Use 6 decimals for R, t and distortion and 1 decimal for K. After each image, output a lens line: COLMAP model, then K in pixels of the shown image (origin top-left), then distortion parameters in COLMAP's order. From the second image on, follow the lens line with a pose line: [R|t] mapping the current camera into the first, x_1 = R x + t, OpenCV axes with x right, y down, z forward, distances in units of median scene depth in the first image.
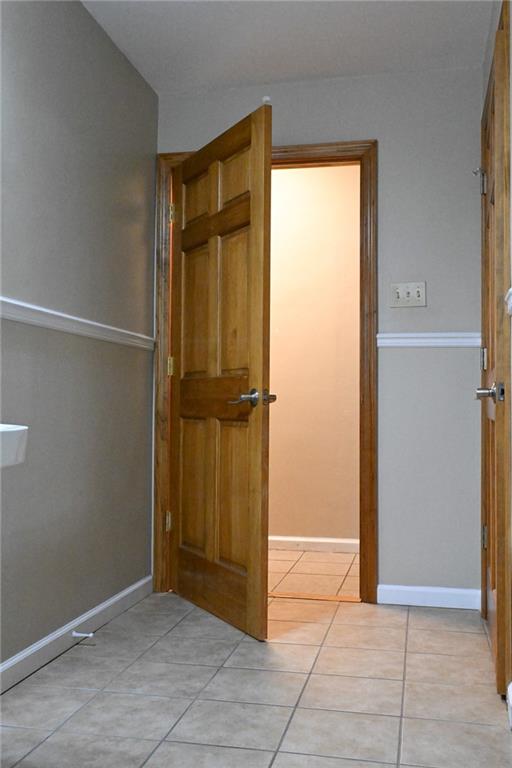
lens RADIAL K [[754.6, 0, 256.0], [0, 754.6, 384.0], [0, 0, 1]] dist [-0.000929, 0.007272]
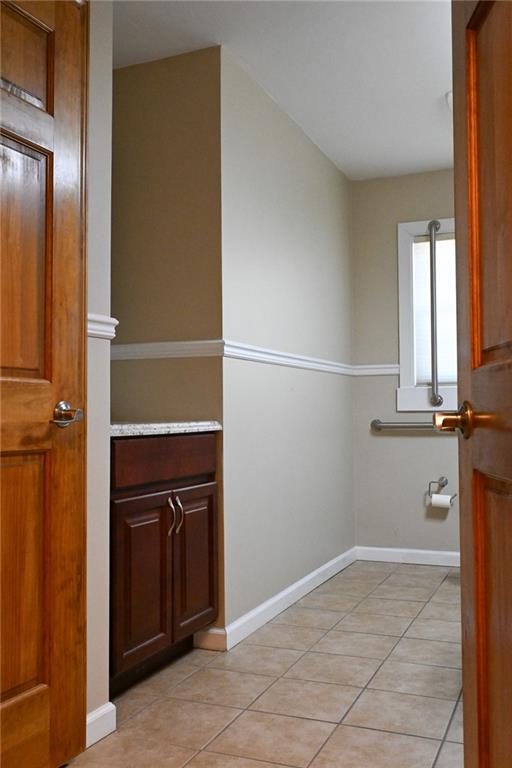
lens RADIAL K [[754.6, 0, 256.0], [0, 754.6, 384.0], [0, 0, 1]] dist [-0.000929, 0.007272]
pose [[-0.982088, 0.008213, 0.188246, -0.067071], [-0.000386, 0.998960, -0.045597, 0.013692], [-0.188425, -0.044853, -0.981063, 2.091382]]
